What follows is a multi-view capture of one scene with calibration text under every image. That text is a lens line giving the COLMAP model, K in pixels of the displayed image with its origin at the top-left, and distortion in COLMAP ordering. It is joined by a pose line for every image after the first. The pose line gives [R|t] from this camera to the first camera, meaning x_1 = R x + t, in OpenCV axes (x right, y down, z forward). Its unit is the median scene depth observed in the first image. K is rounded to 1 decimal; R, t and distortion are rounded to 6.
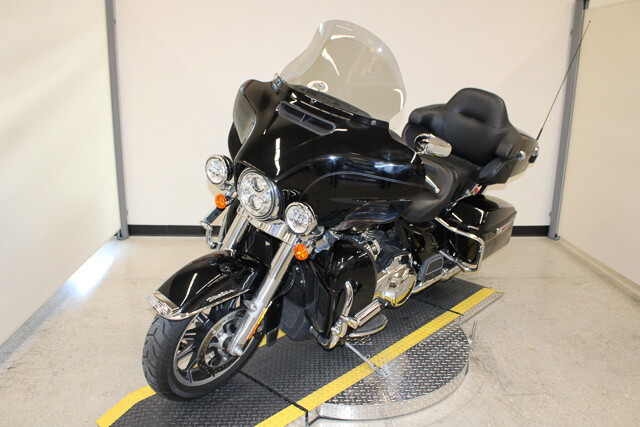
lens RADIAL K [[517.9, 0, 320.0], [0, 517.9, 213.5], [0, 0, 1]] dist [-0.156660, 0.123162]
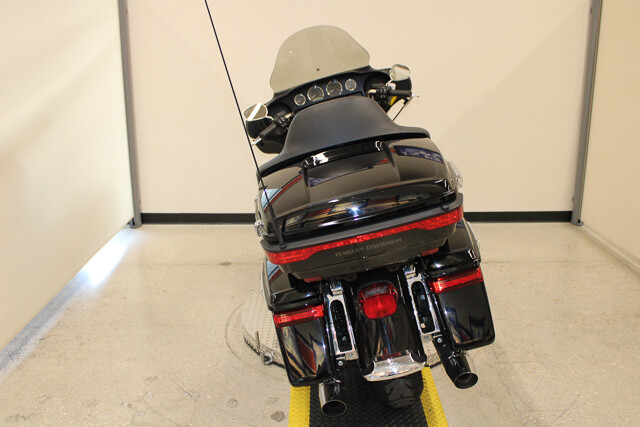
lens RADIAL K [[590.3, 0, 320.0], [0, 590.3, 213.5], [0, 0, 1]] dist [-0.140088, 0.139765]
pose [[0.998875, -0.007757, -0.046783, 0.041352], [0.008197, 0.999924, 0.009218, 0.023793], [0.046708, -0.009591, 0.998863, -0.197045]]
